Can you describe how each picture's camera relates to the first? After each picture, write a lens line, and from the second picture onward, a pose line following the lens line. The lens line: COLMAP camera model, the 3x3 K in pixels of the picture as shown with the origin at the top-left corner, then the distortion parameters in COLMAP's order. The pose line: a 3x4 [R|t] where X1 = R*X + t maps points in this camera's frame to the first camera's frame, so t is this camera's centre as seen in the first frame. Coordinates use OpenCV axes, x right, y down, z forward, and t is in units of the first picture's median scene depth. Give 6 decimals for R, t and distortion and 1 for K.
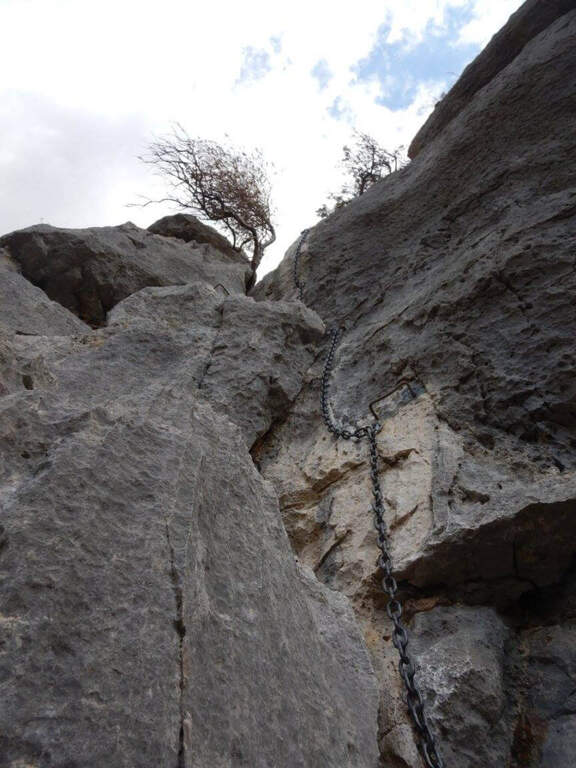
lens RADIAL K [[559.3, 0, 288.0], [0, 559.3, 384.0], [0, 0, 1]] dist [0.020907, -0.005538]
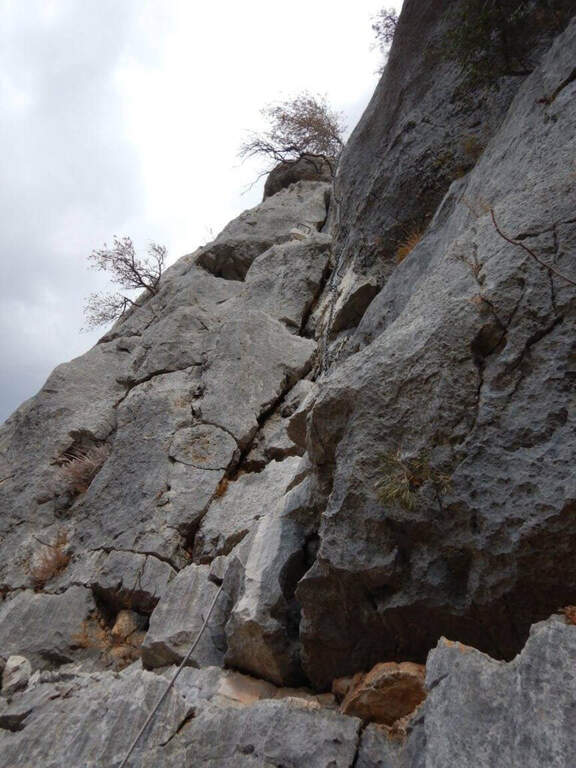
lens RADIAL K [[559.3, 0, 288.0], [0, 559.3, 384.0], [0, 0, 1]] dist [0.020907, -0.005538]
pose [[0.826813, -0.352631, -0.438214, 0.679975], [0.445984, 0.885737, 0.128720, 0.040320], [0.342752, -0.301864, 0.889606, -1.124457]]
